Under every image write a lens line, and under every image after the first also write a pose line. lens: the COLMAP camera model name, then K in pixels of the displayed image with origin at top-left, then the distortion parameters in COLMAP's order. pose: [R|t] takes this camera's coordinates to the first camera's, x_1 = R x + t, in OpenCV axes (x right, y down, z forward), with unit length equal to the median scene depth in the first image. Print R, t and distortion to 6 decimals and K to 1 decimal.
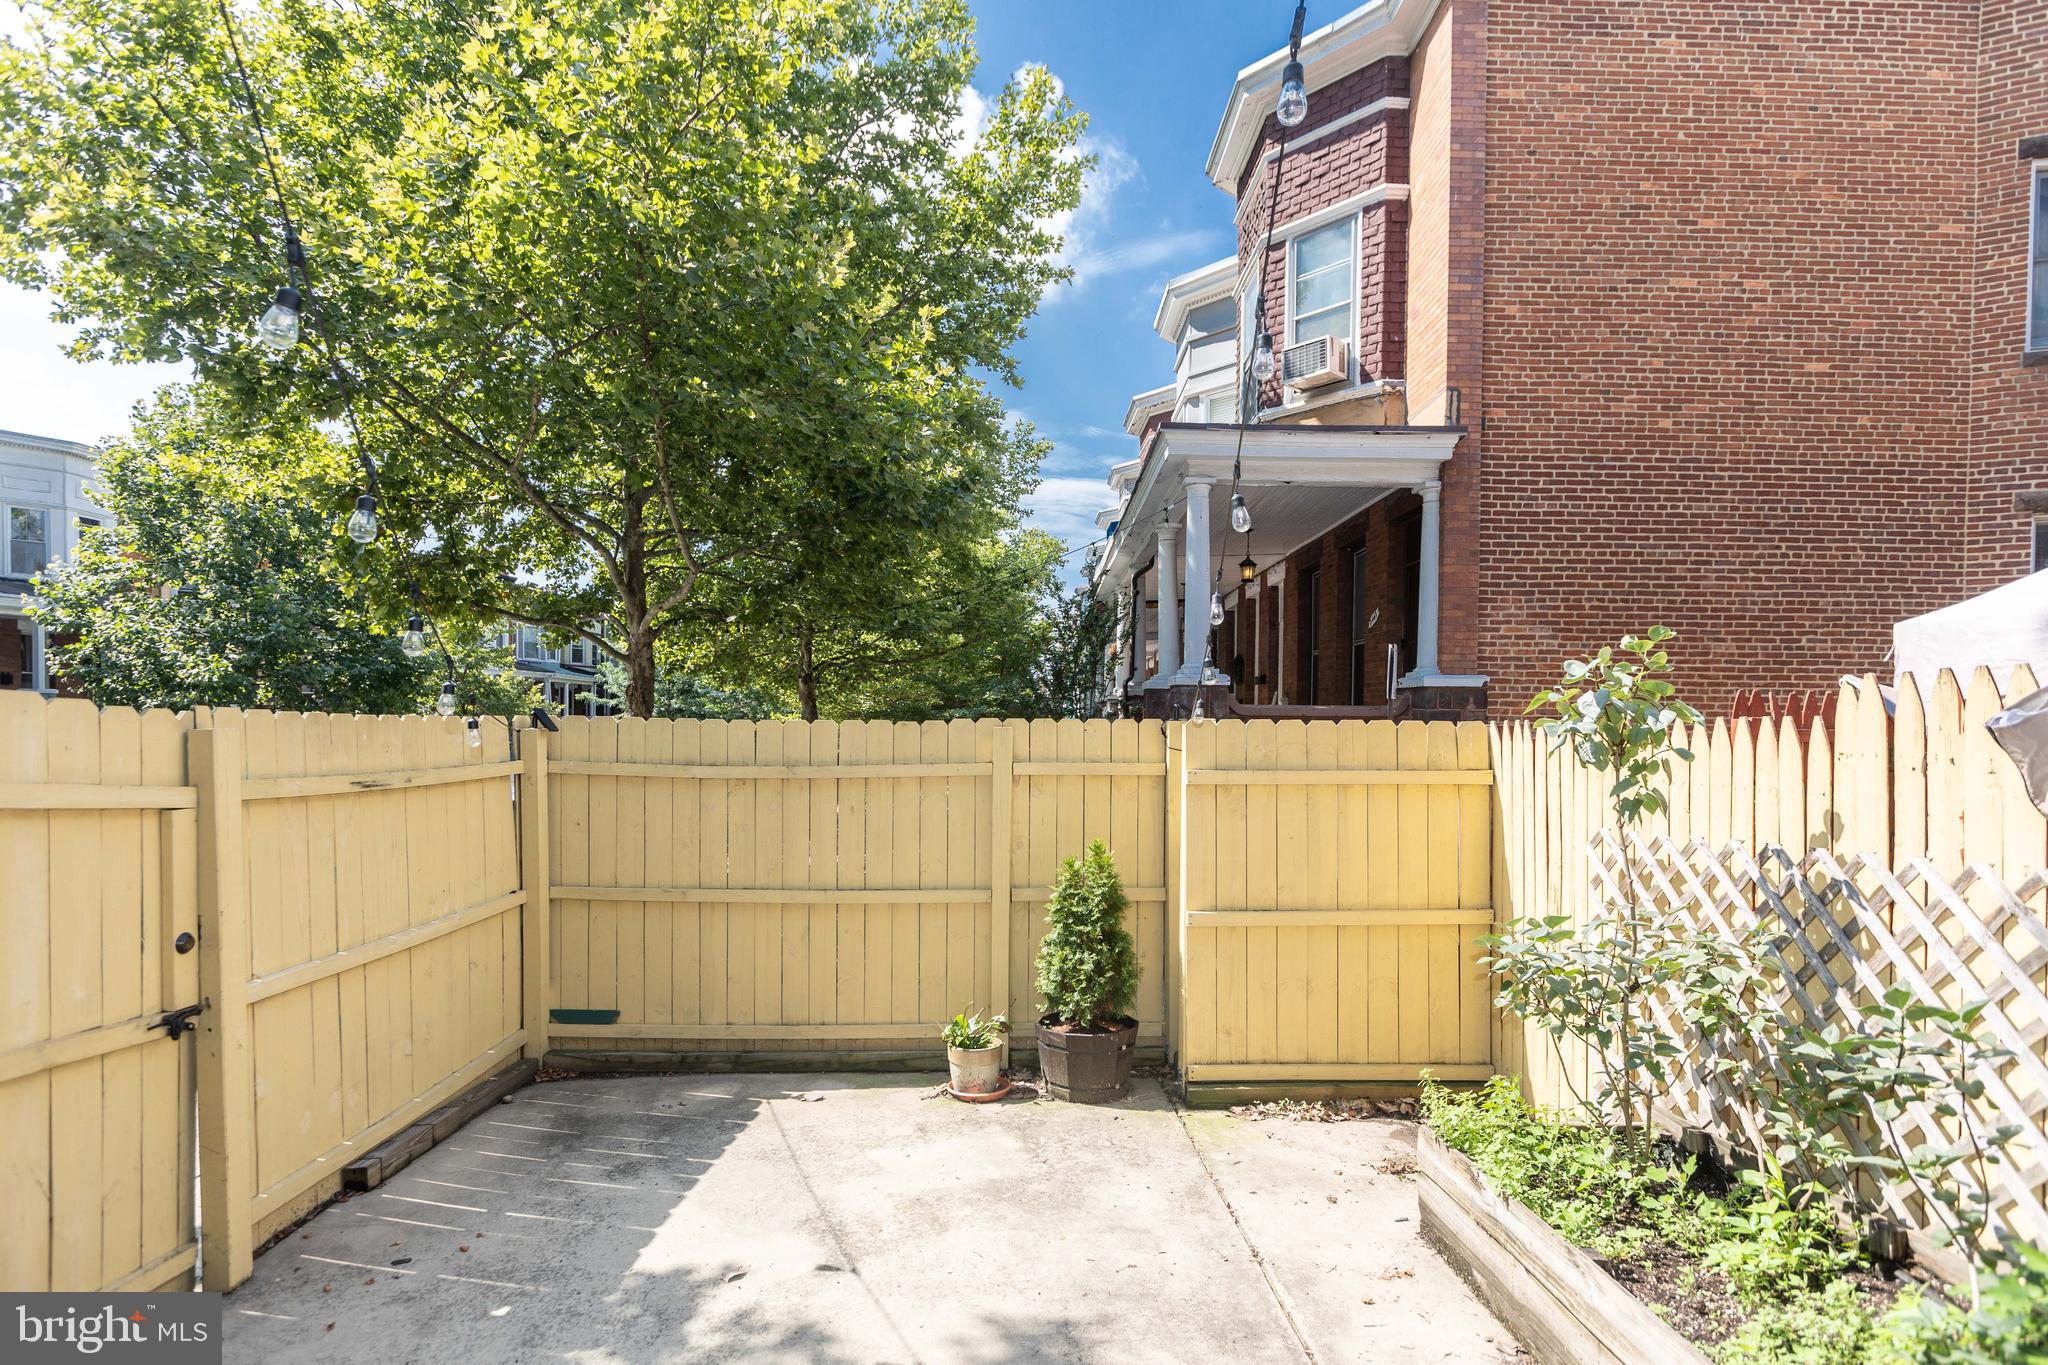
lens RADIAL K [[978.8, 0, 1049.6], [0, 978.8, 742.5], [0, 0, 1]] dist [-0.006839, 0.001295]
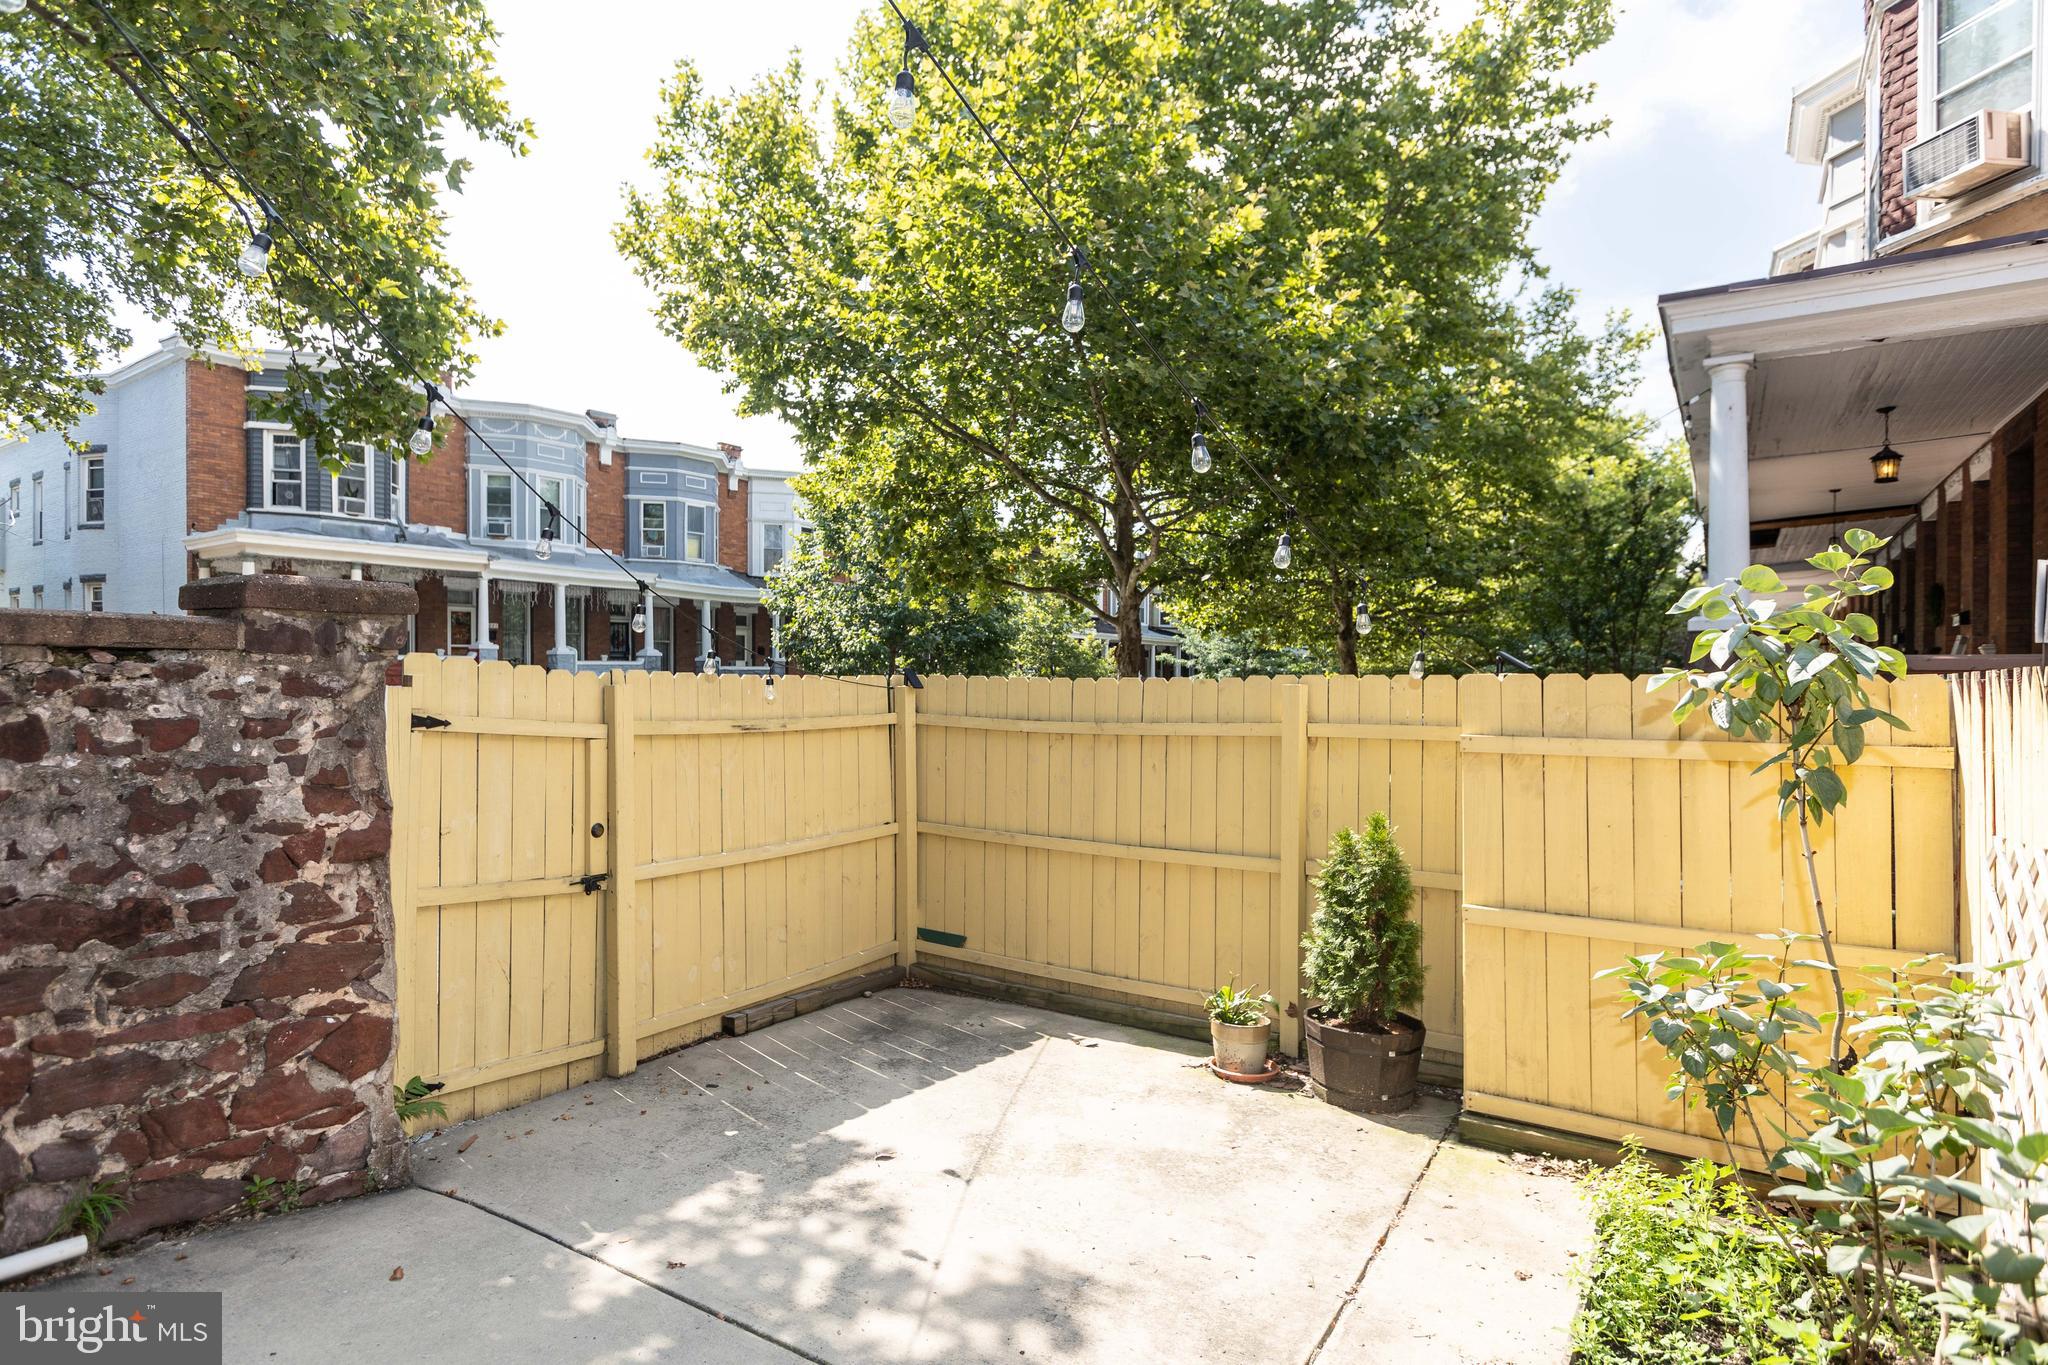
lens RADIAL K [[1063.5, 0, 1025.0], [0, 1063.5, 683.5], [0, 0, 1]] dist [0.000060, -0.000768]
pose [[0.814210, -0.001738, -0.580568, 0.348498], [-0.009942, 0.999807, -0.016935, 0.003206], [0.580485, 0.019561, 0.814036, 0.038351]]
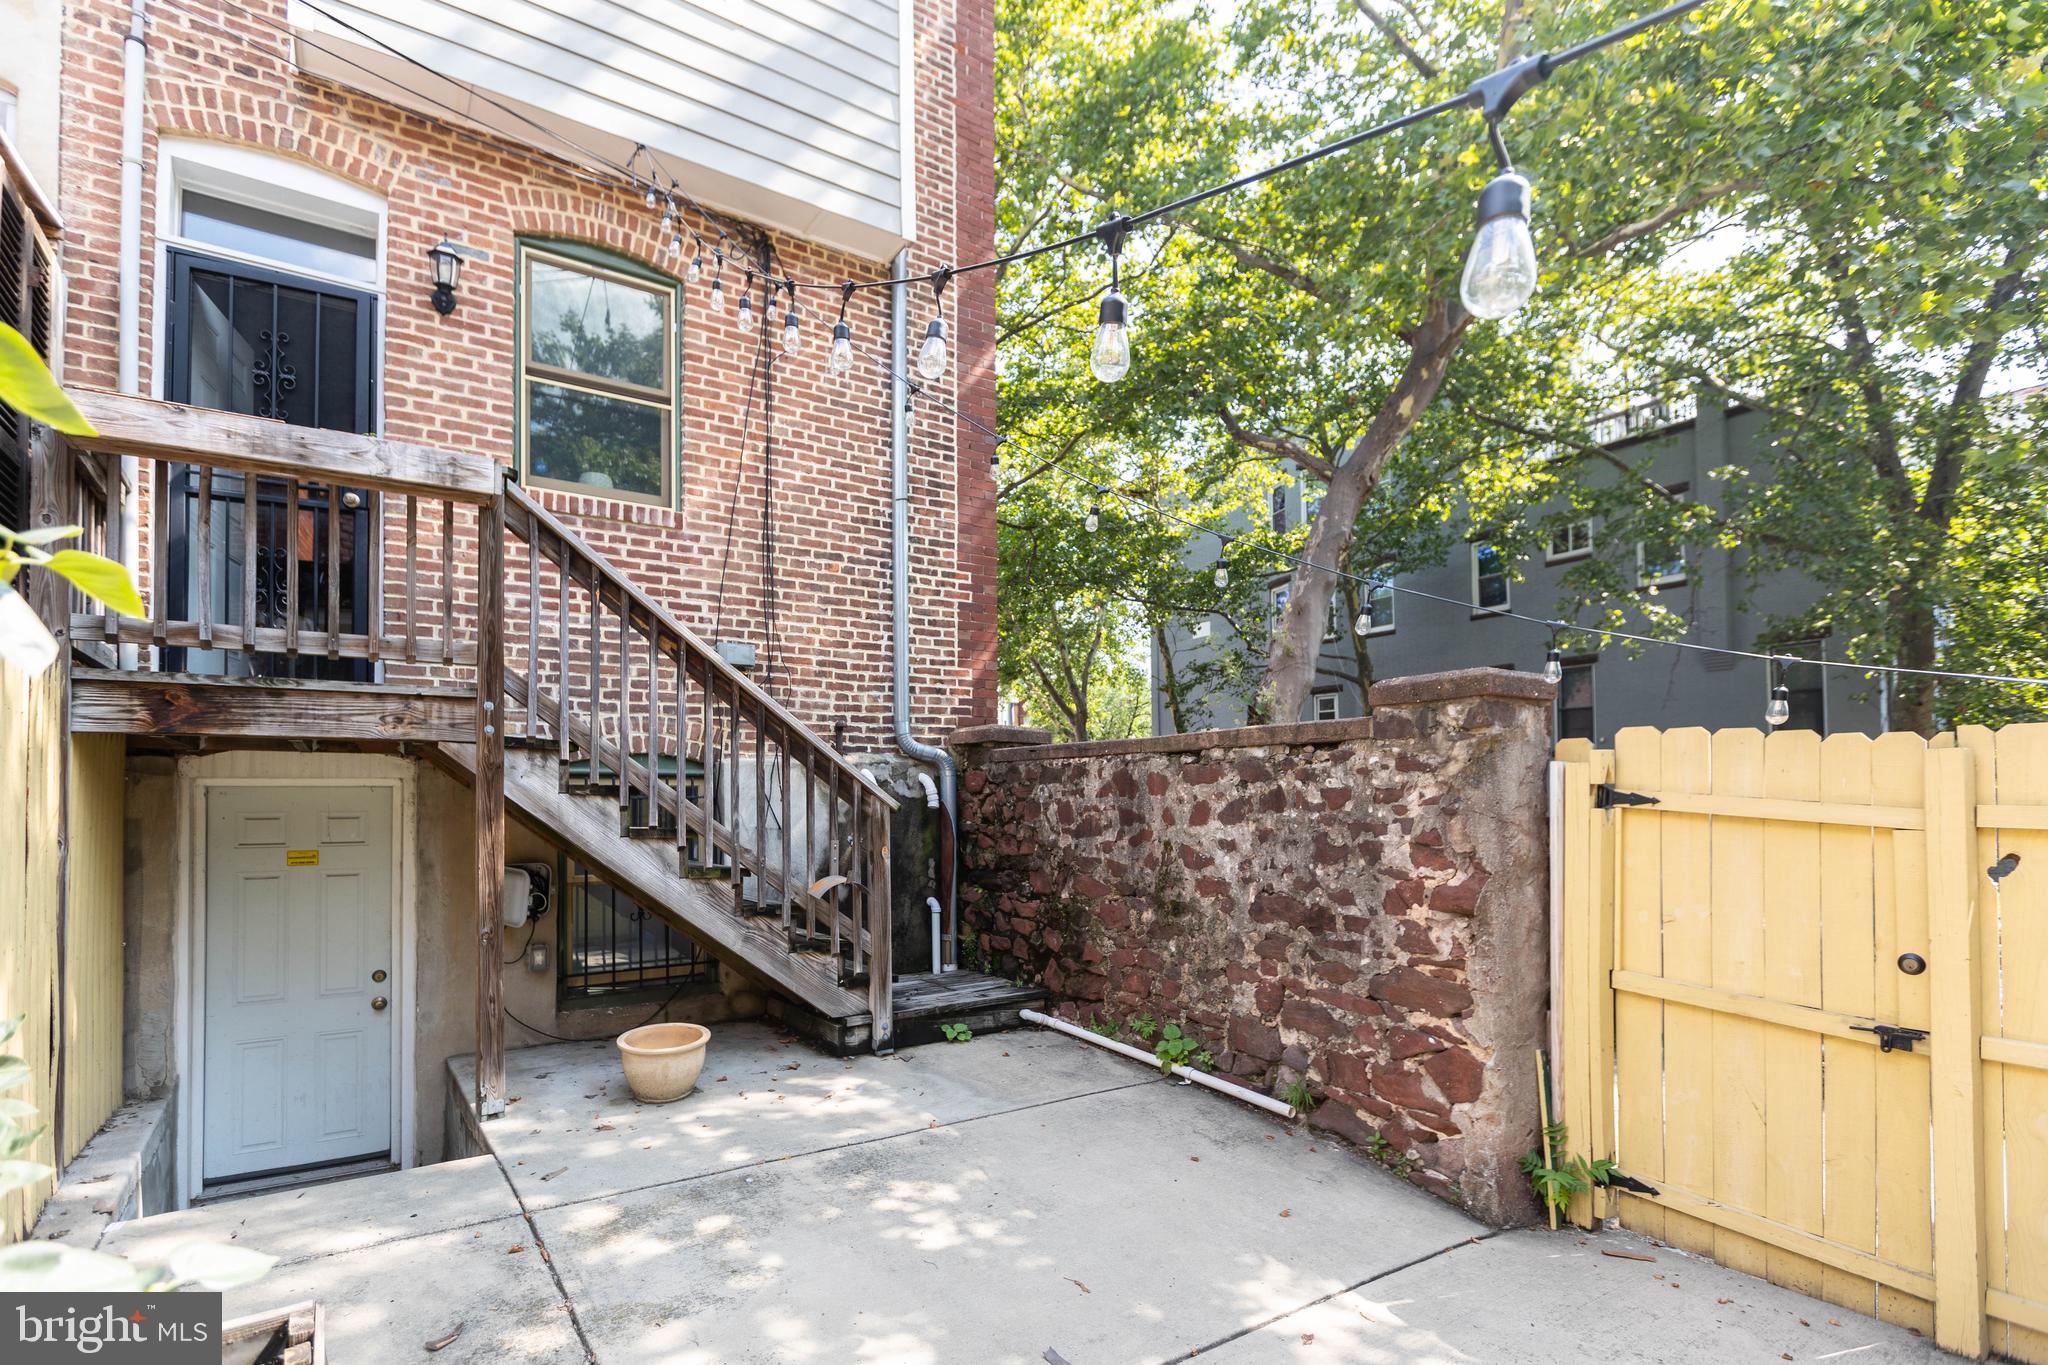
lens RADIAL K [[978.8, 0, 1035.5], [0, 978.8, 781.3], [0, 0, 1]] dist [-0.006839, 0.001295]
pose [[-0.840156, -0.020570, -0.541954, 0.255979], [-0.016137, 0.999786, -0.012933, 0.027599], [0.542104, -0.002120, -0.840309, 0.828653]]
